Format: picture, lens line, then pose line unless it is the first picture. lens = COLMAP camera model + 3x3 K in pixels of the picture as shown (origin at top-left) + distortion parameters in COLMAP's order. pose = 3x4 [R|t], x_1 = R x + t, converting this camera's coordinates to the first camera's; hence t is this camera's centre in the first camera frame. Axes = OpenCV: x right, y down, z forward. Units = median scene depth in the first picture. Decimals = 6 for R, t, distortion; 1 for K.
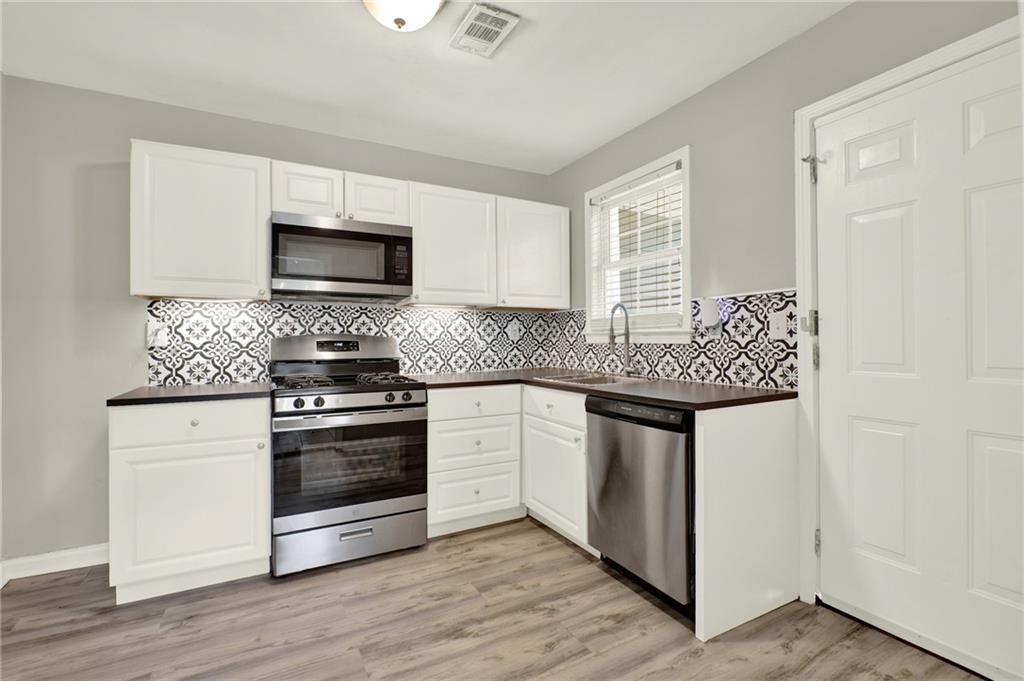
lens RADIAL K [[472.2, 0, 507.8], [0, 472.2, 340.3], [0, 0, 1]] dist [-0.008345, -0.000765]
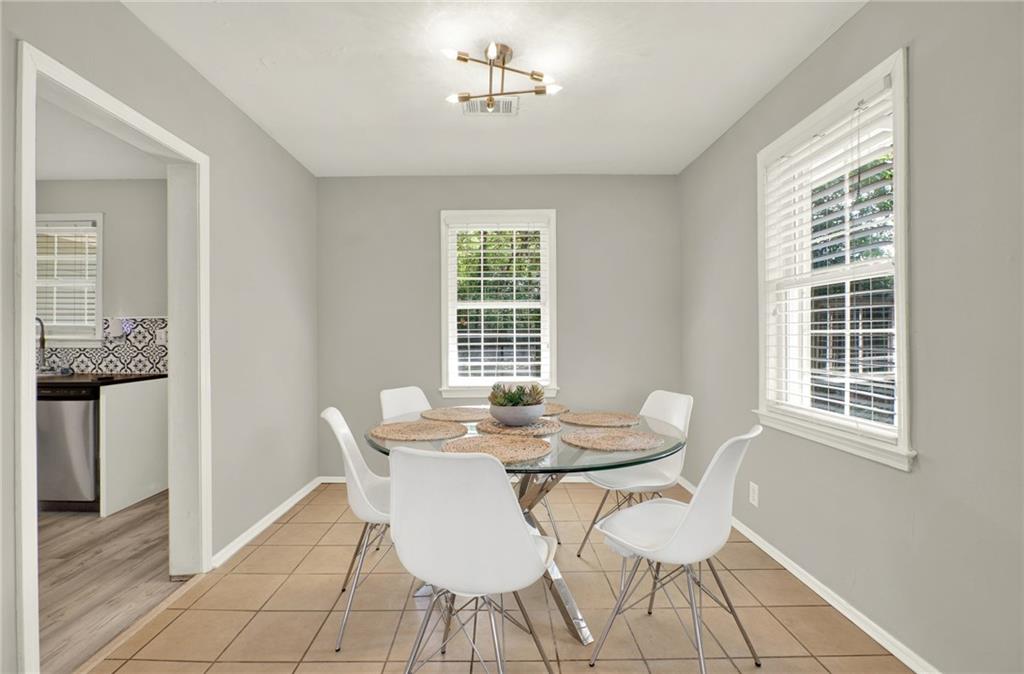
lens RADIAL K [[472.2, 0, 507.6], [0, 472.2, 335.1], [0, 0, 1]] dist [-0.008345, -0.000765]
pose [[0.493675, 0.010507, 0.869583, -0.282440], [-0.001584, 0.999936, -0.011183, -0.019012], [-0.869645, 0.004143, 0.493660, -0.892055]]
